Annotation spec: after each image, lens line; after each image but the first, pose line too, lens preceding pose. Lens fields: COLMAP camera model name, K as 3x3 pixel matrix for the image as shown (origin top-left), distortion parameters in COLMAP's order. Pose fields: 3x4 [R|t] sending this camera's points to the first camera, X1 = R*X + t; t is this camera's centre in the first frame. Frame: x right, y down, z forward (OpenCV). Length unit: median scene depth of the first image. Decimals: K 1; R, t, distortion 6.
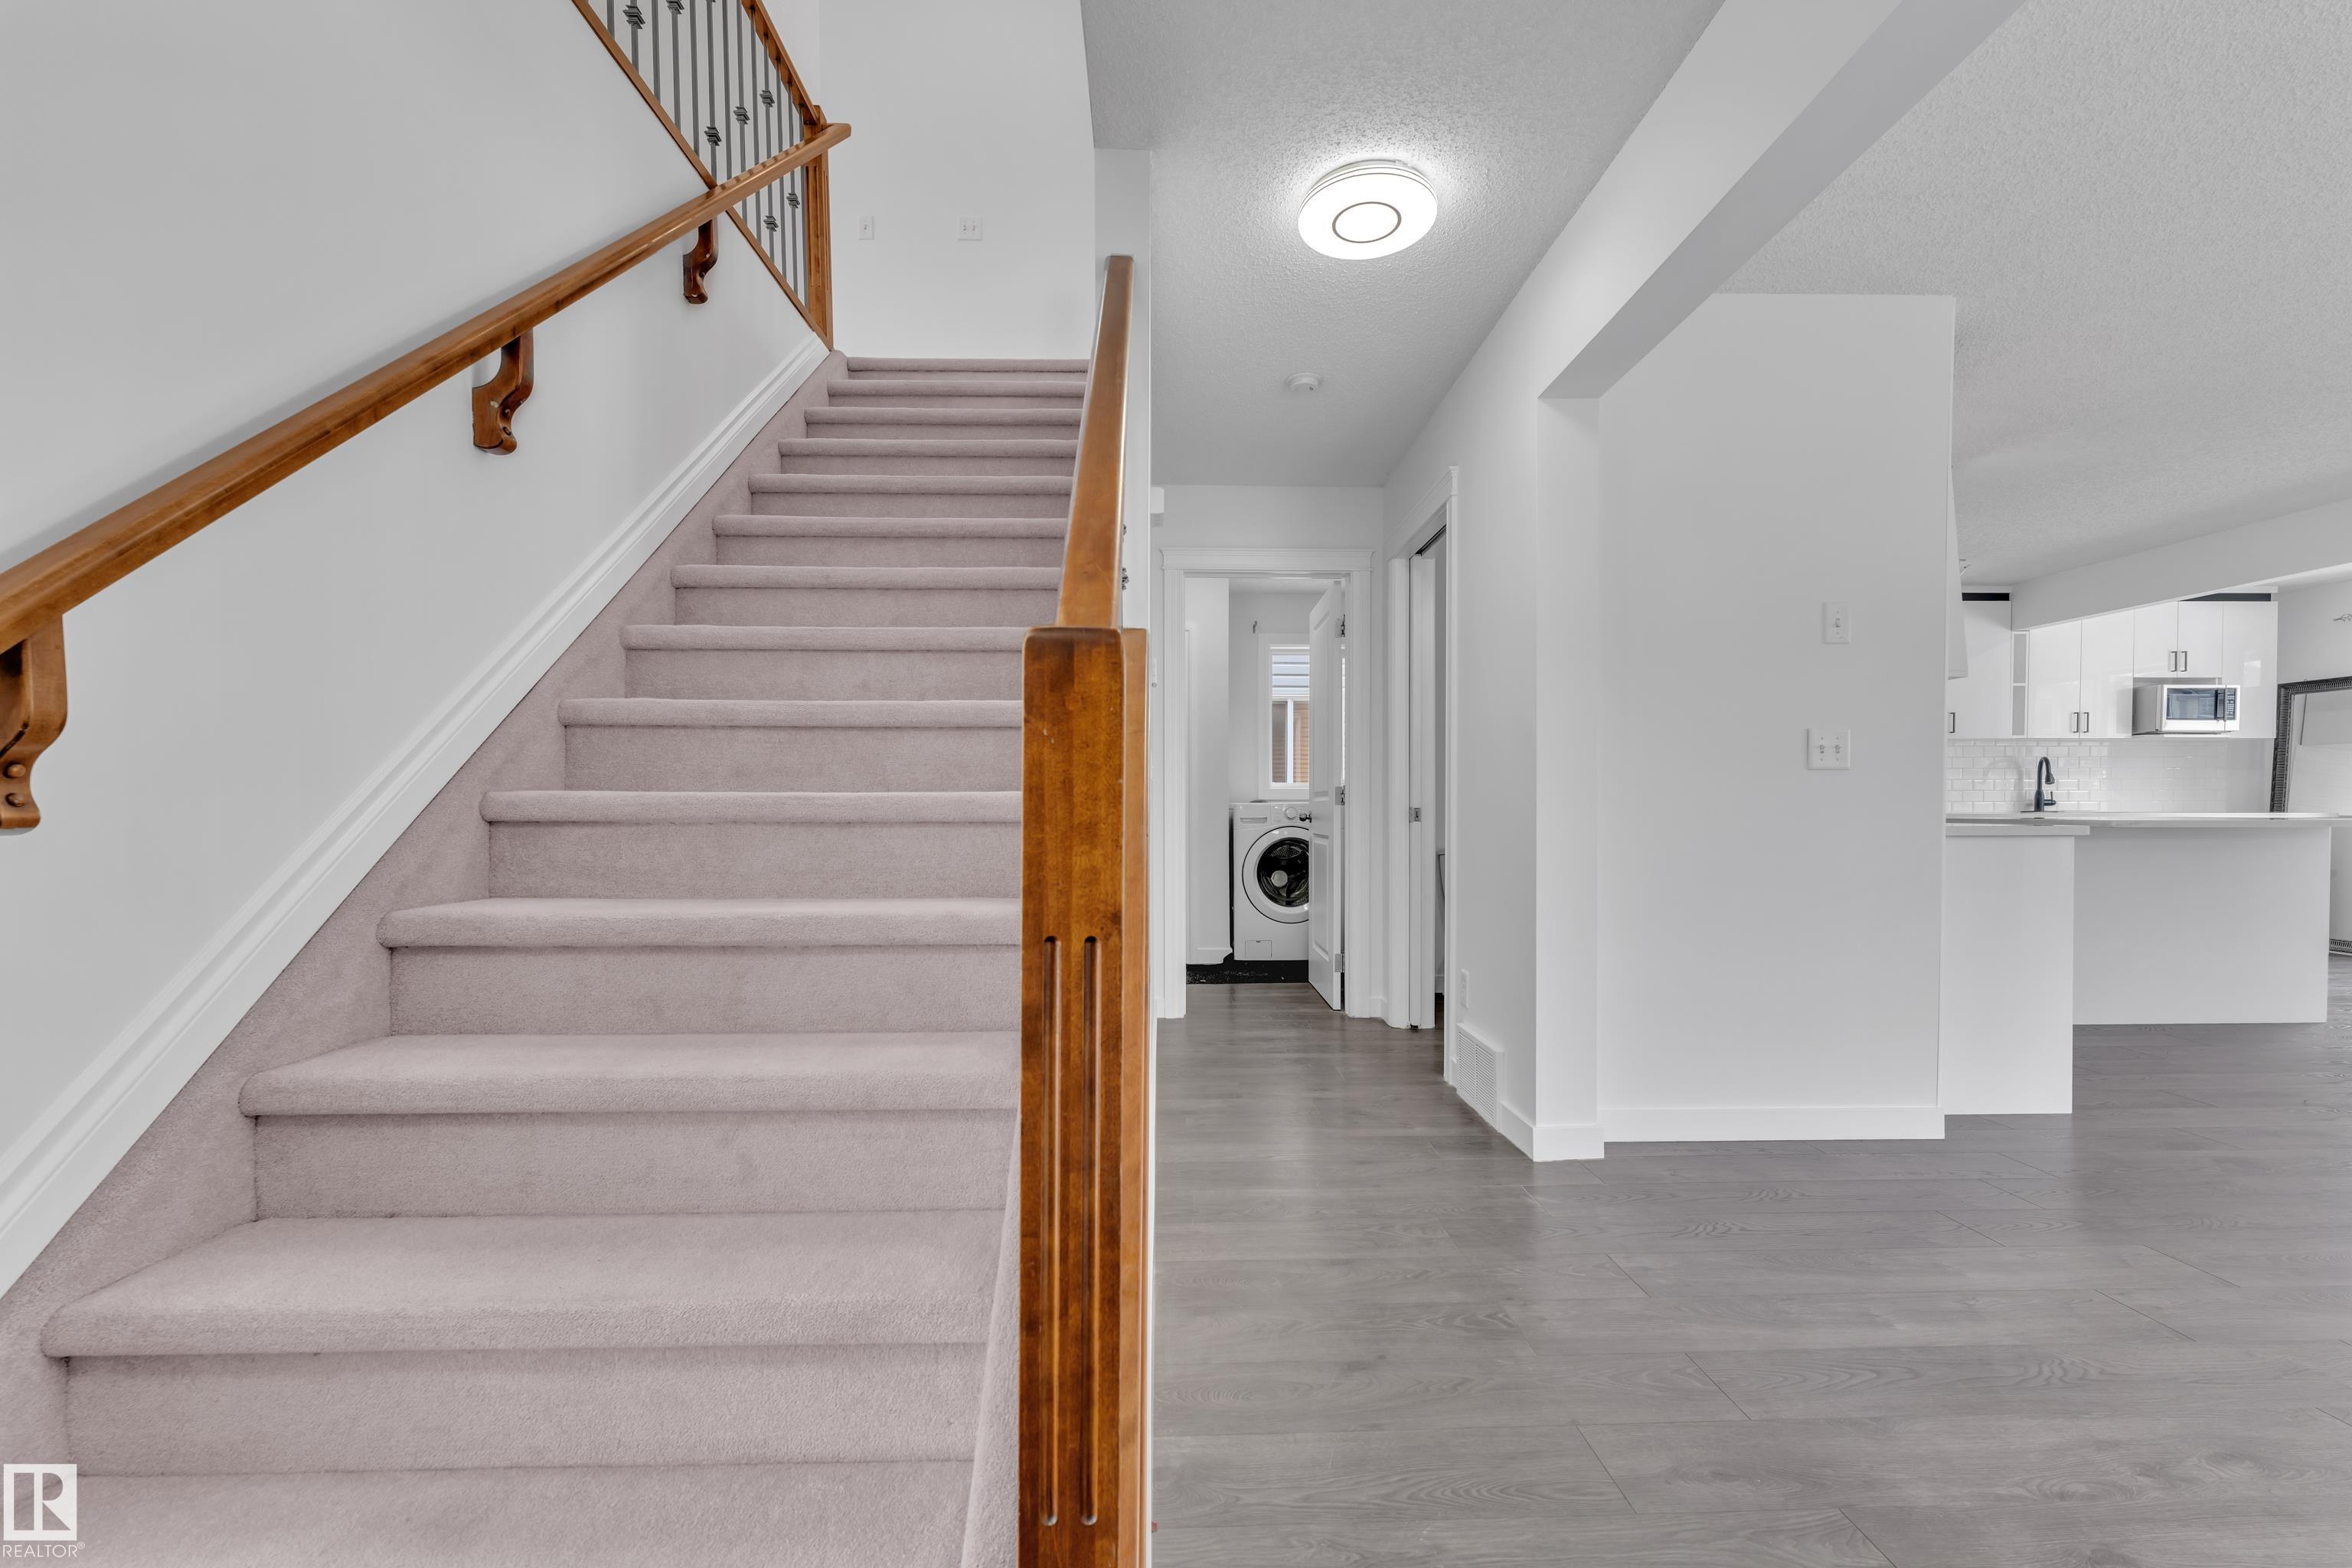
lens RADIAL K [[950.1, 0, 1178.0], [0, 950.1, 821.2], [0, 0, 1]] dist [-0.000254, -0.000069]
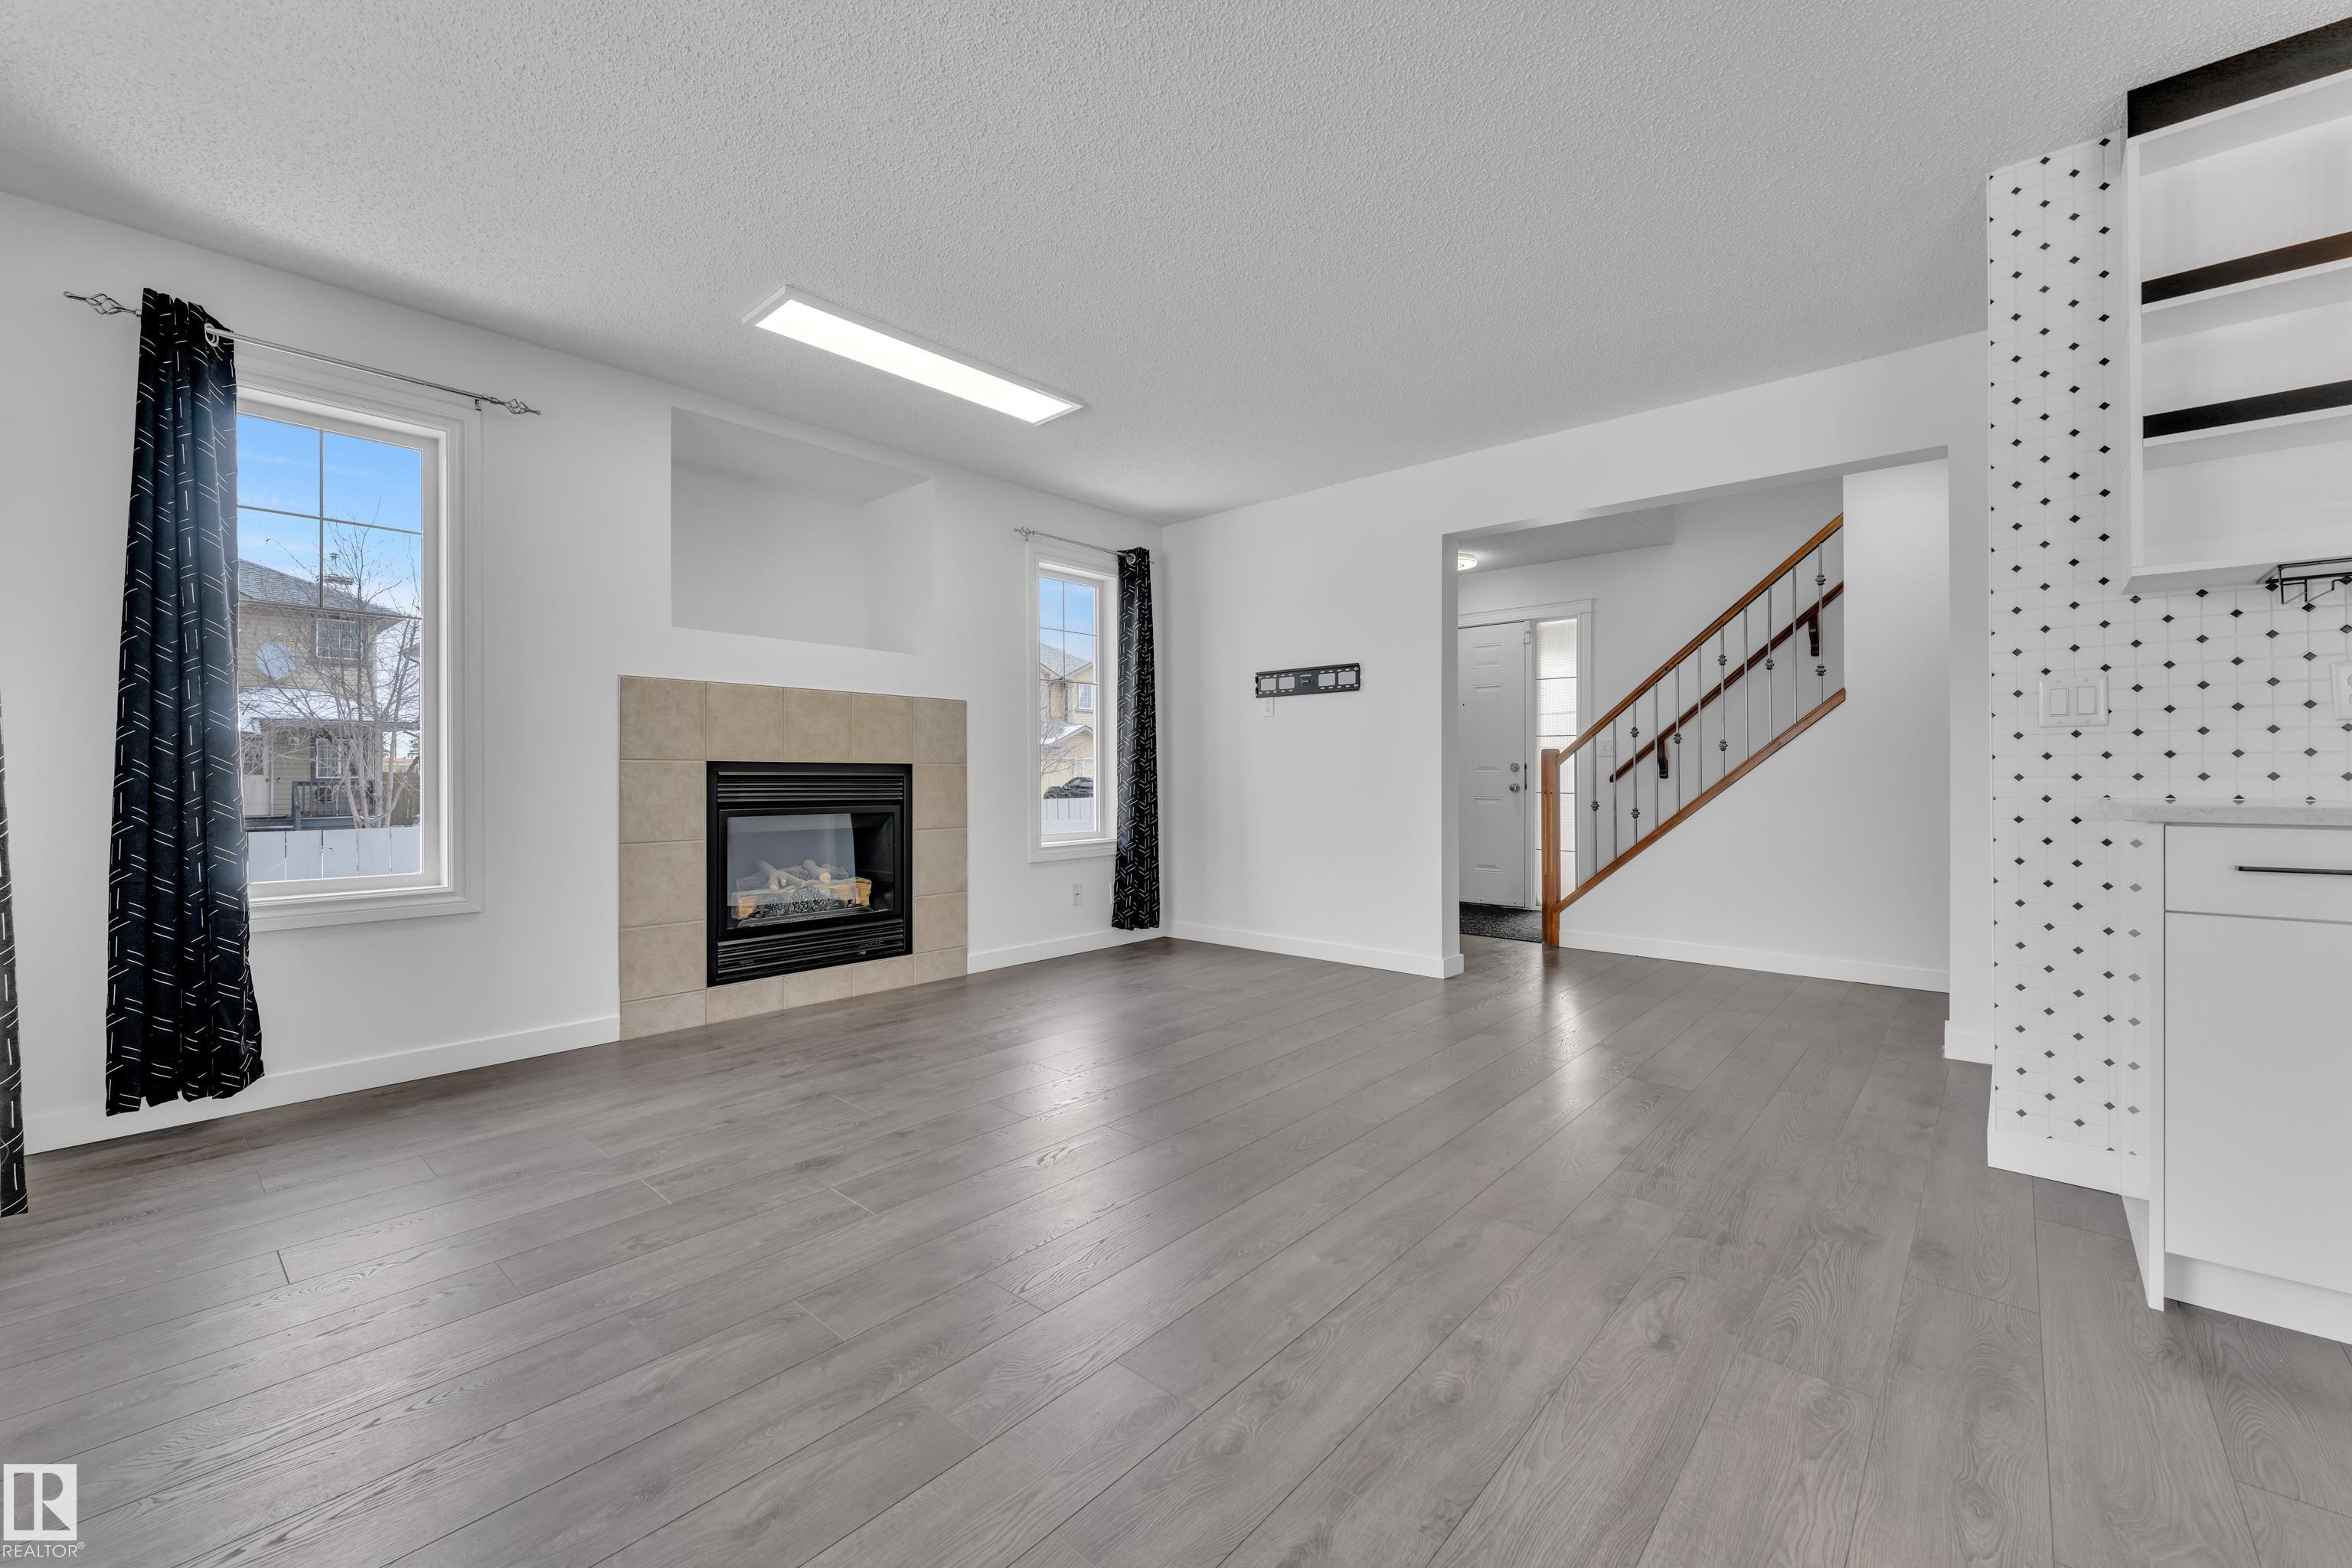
lens RADIAL K [[944.0, 0, 1171.4], [0, 944.0, 779.5], [0, 0, 1]] dist [-0.000022, 0.000039]
pose [[-0.682393, 0.006424, -0.730957, 0.828005], [-0.006955, 0.999859, 0.015280, -0.007142], [0.730952, 0.015511, -0.682252, 0.450651]]
